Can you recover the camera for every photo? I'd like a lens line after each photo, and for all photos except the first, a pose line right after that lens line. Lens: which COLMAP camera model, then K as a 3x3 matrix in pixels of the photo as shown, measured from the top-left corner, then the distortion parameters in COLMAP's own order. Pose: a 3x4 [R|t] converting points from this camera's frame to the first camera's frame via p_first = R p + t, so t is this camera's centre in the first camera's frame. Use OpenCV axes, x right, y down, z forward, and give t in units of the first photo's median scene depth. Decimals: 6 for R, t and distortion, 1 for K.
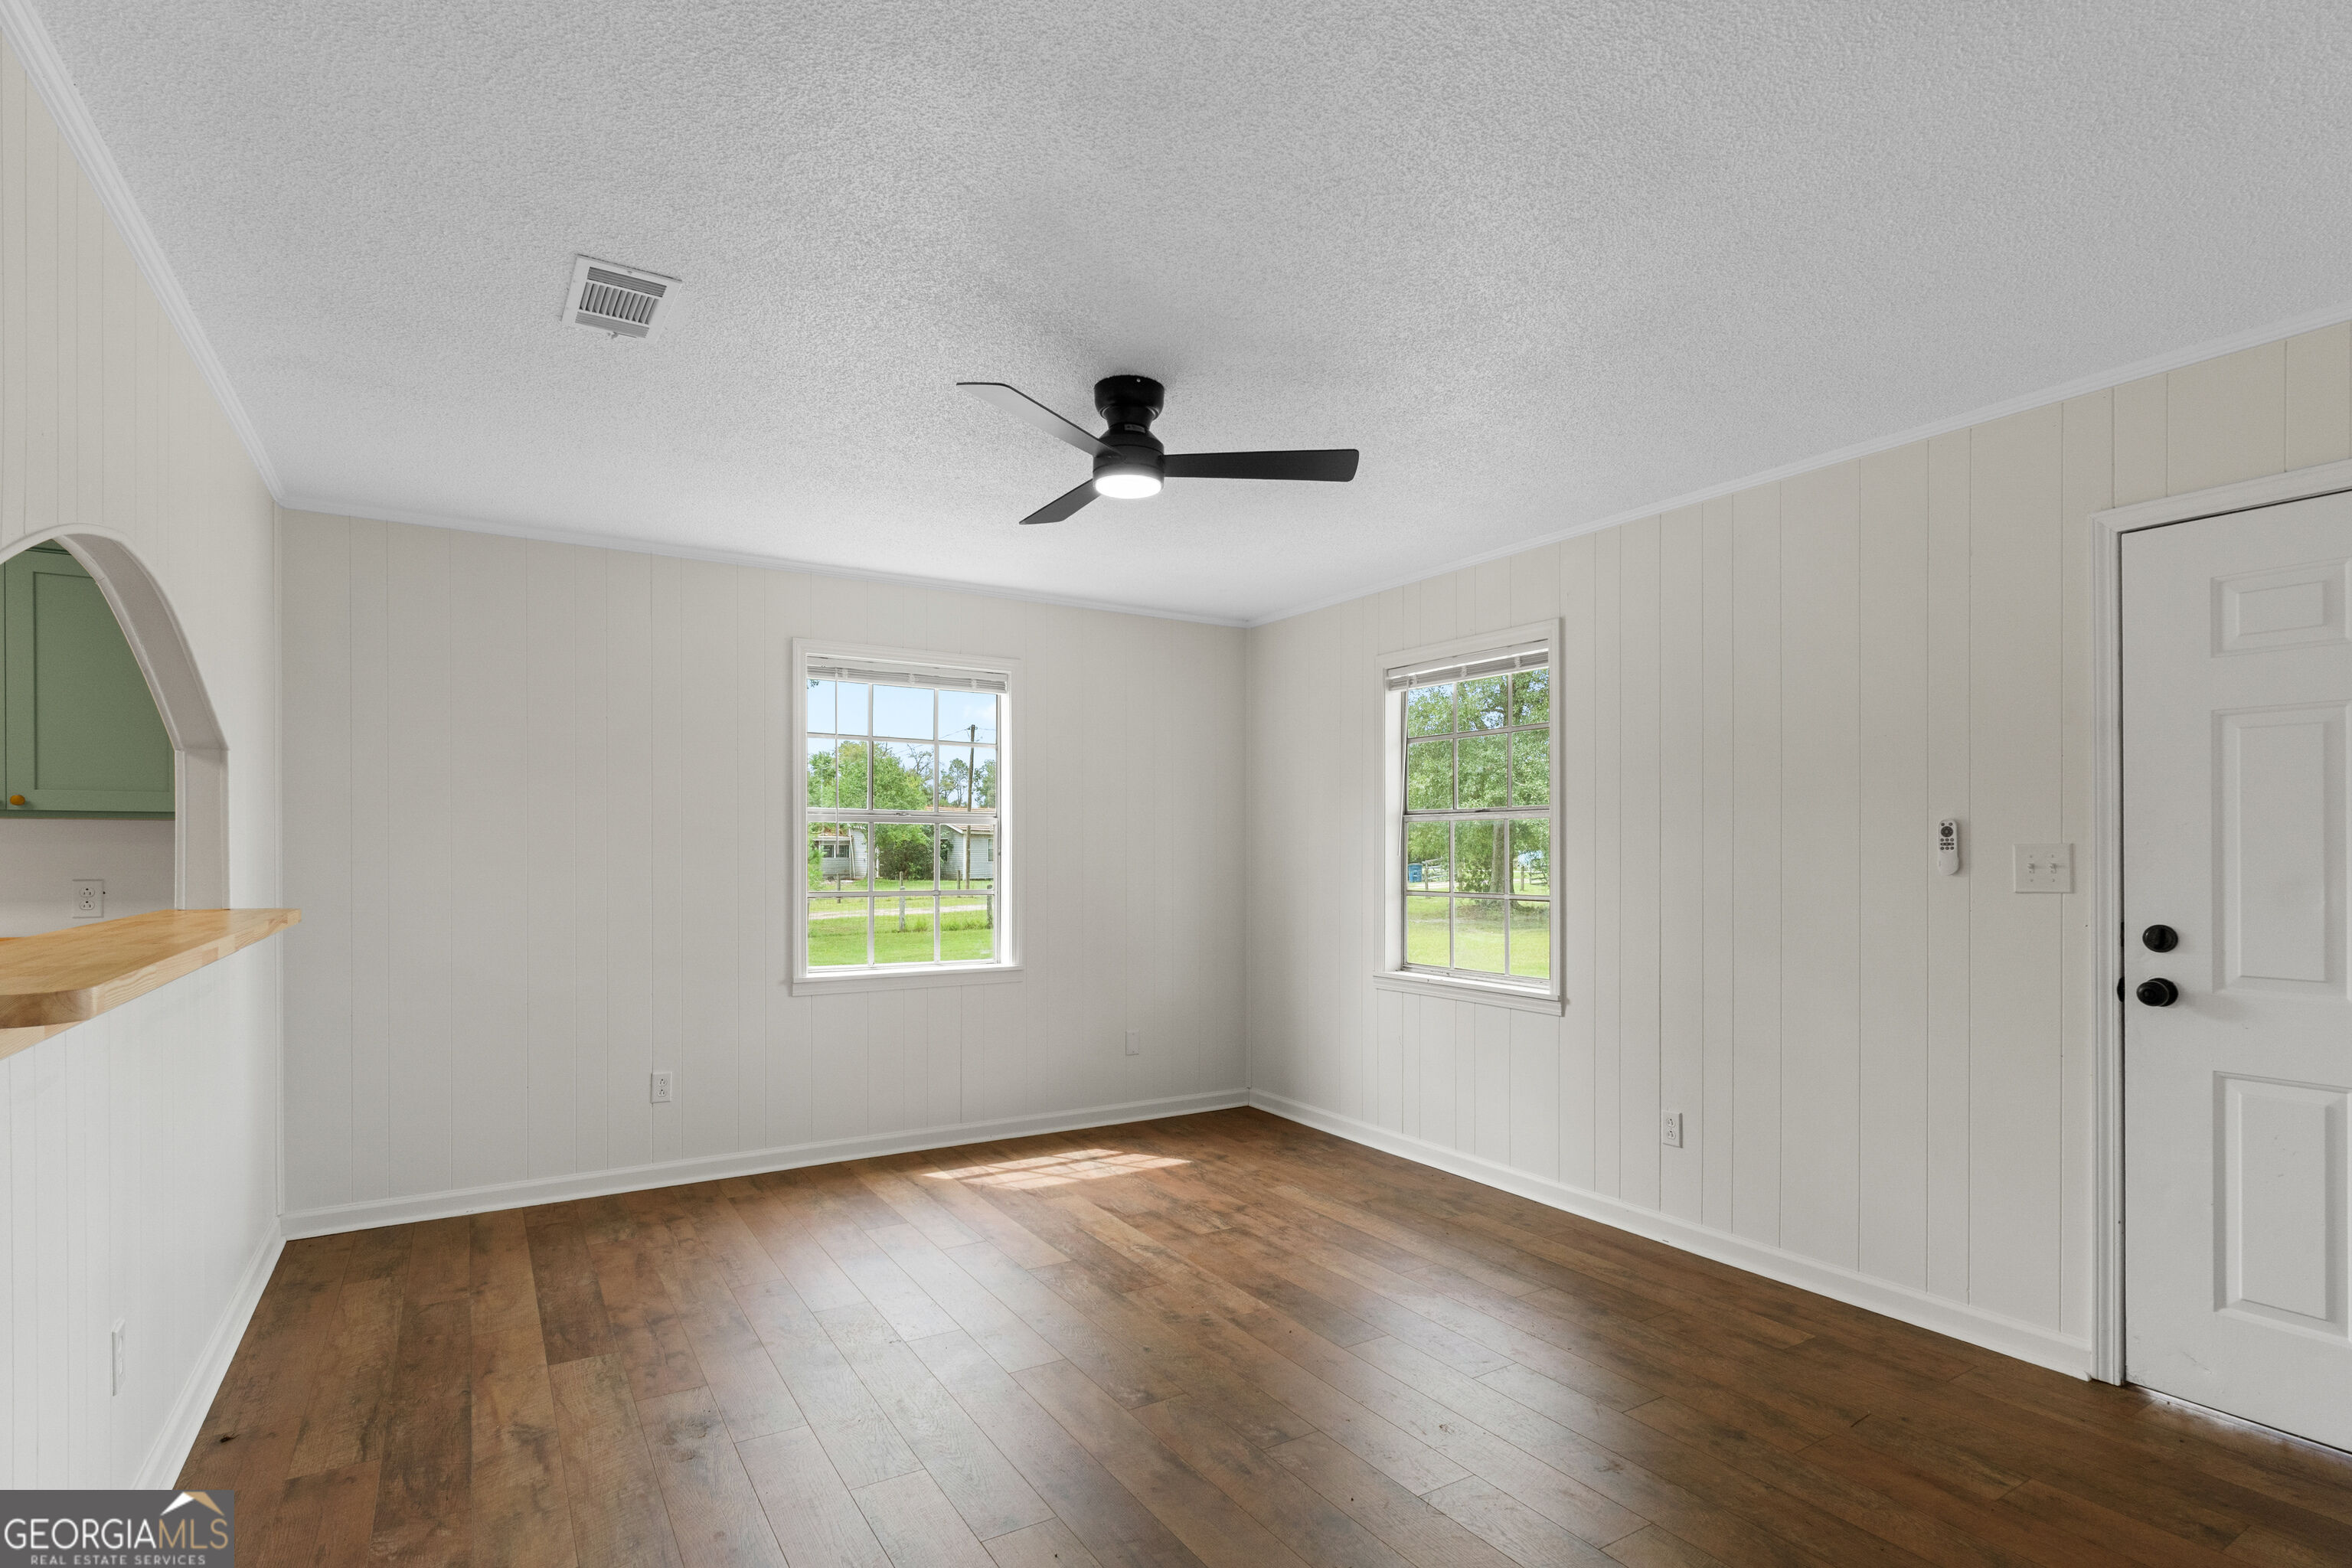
lens RADIAL K [[1142.2, 0, 1183.2], [0, 1142.2, 845.9], [0, 0, 1]] dist [0.000131, -0.000054]
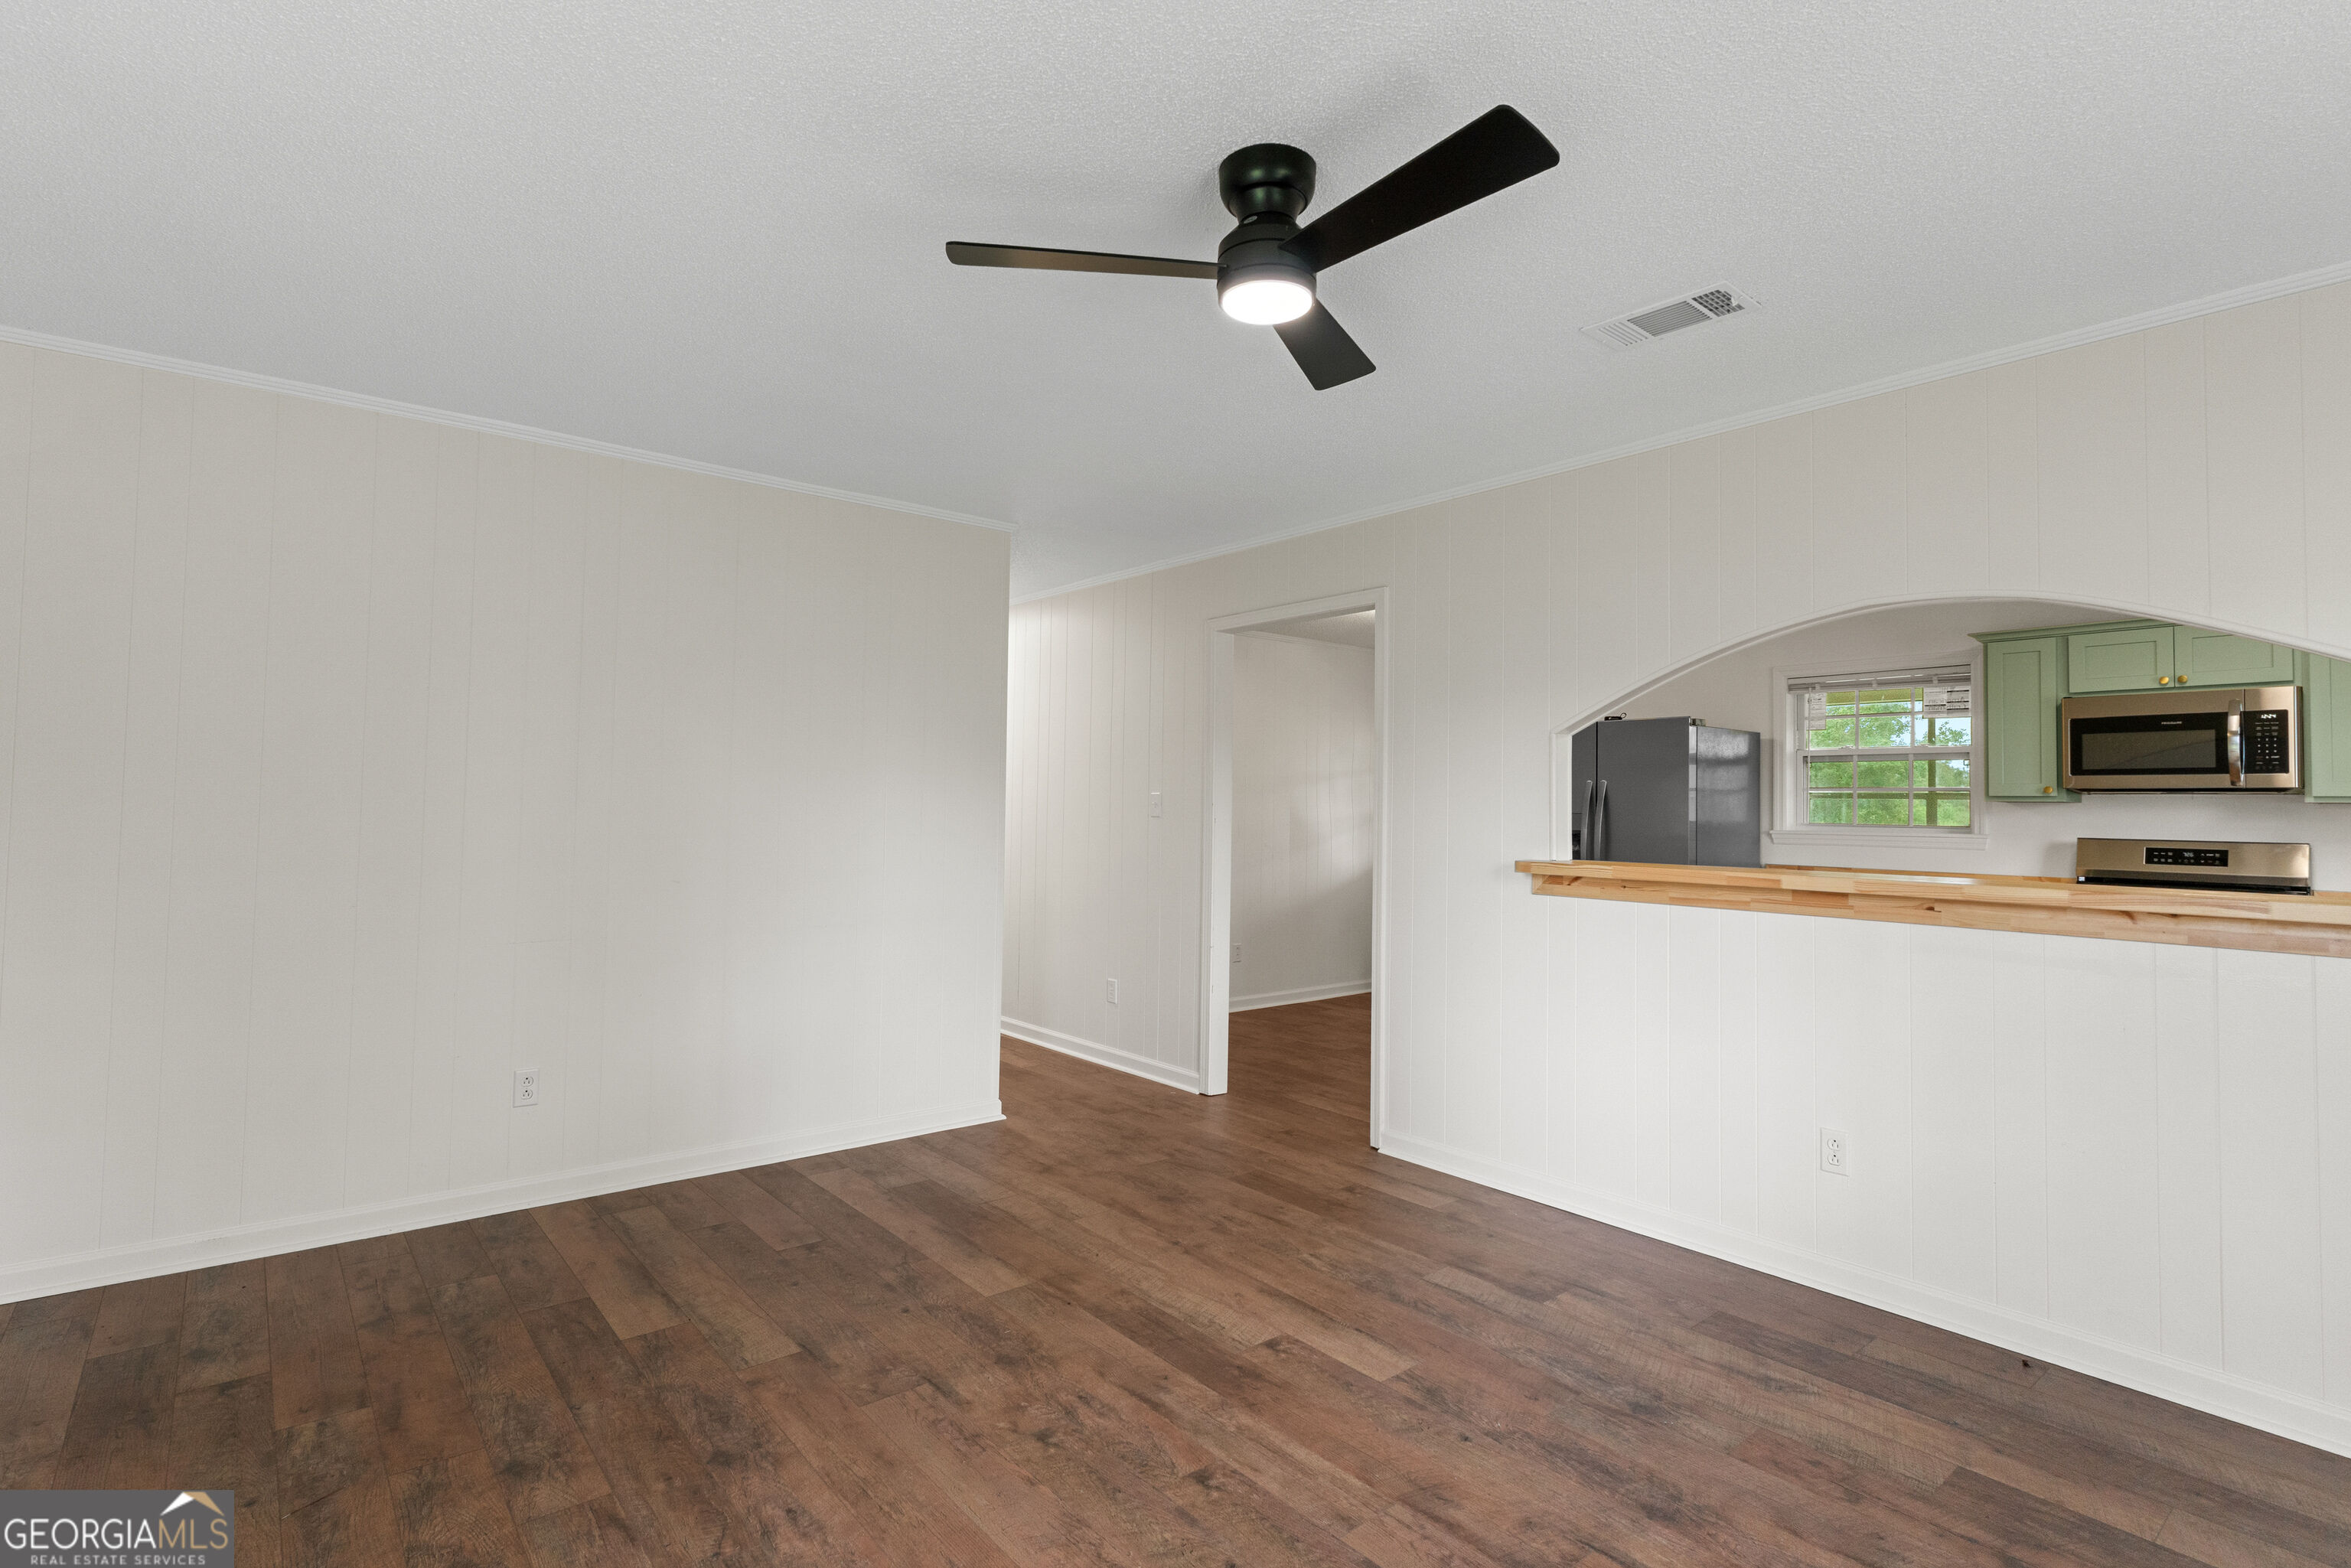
lens RADIAL K [[1141.7, 0, 1164.2], [0, 1141.7, 765.9], [0, 0, 1]] dist [-0.001006, -0.000255]
pose [[-0.992873, -0.021880, -0.117155, 0.074059], [-0.017827, 0.999209, -0.035534, 0.004586], [0.117840, -0.033192, -0.992478, 1.319393]]
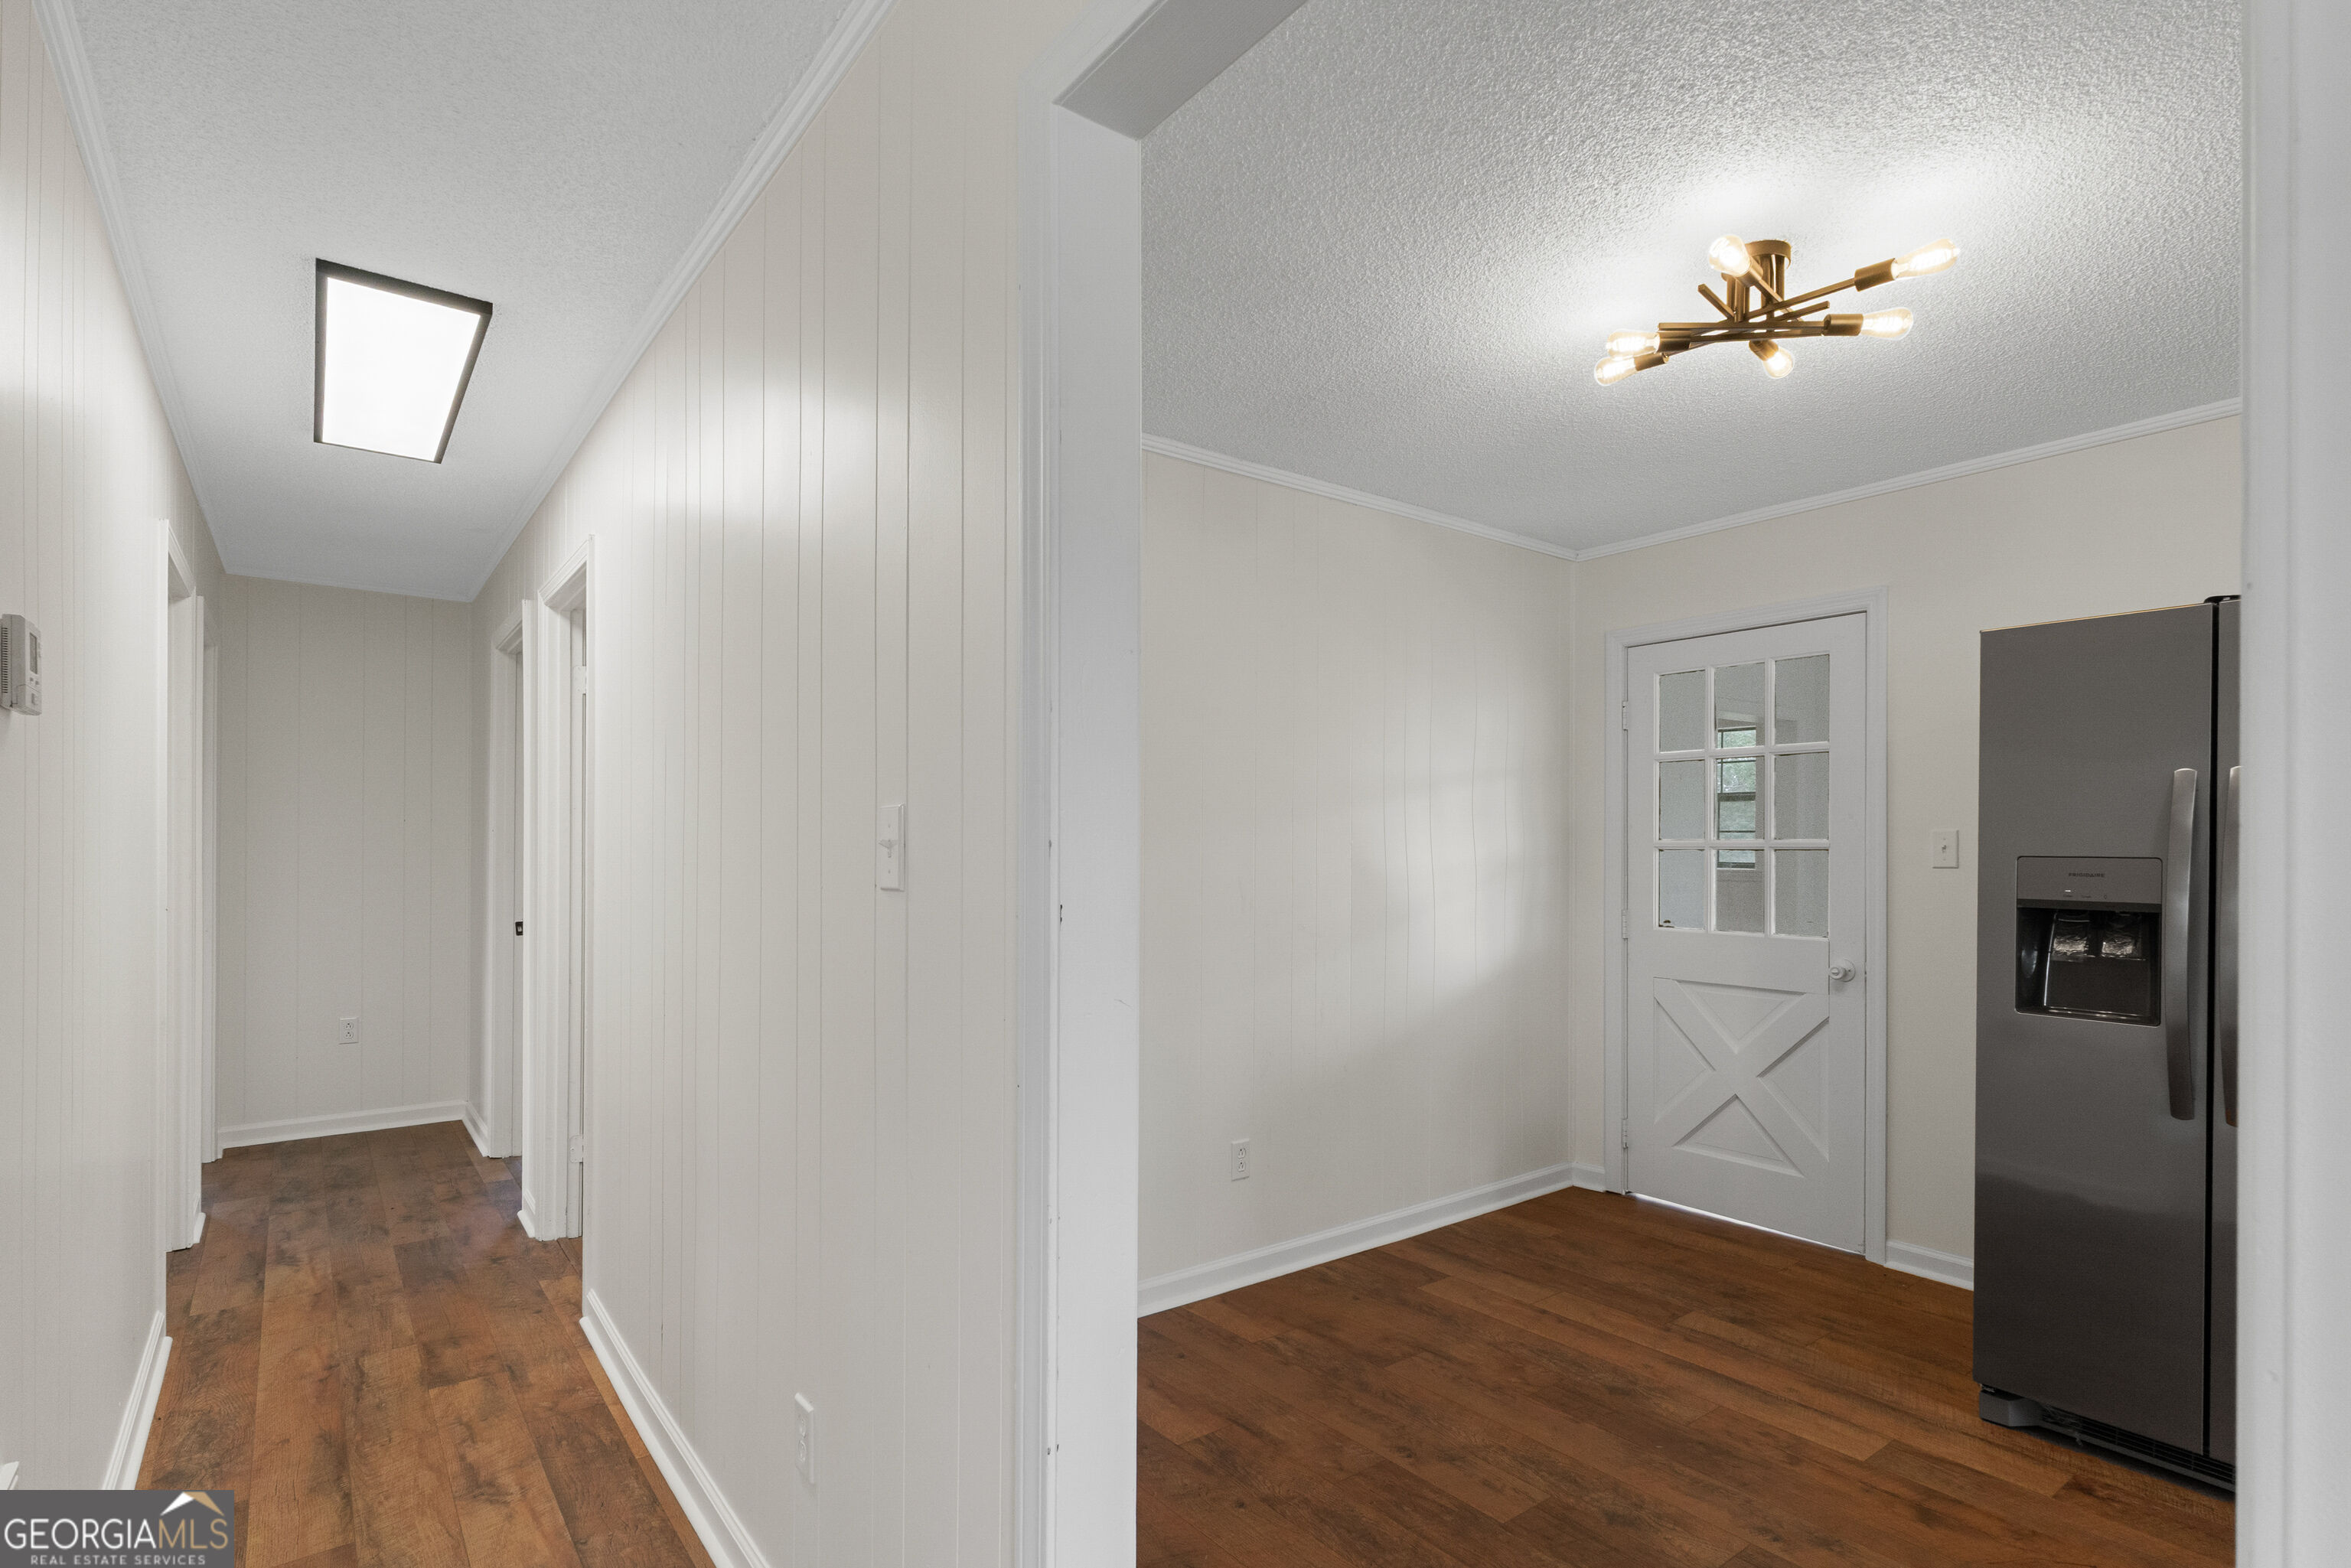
lens RADIAL K [[1150.1, 0, 1169.4], [0, 1150.1, 844.7], [0, 0, 1]] dist [-0.000271, -0.000392]
pose [[-0.996588, -0.006565, -0.082273, -0.153065], [-0.006629, 0.999978, 0.000503, 0.000017], [0.082268, 0.001047, -0.996610, 0.289054]]
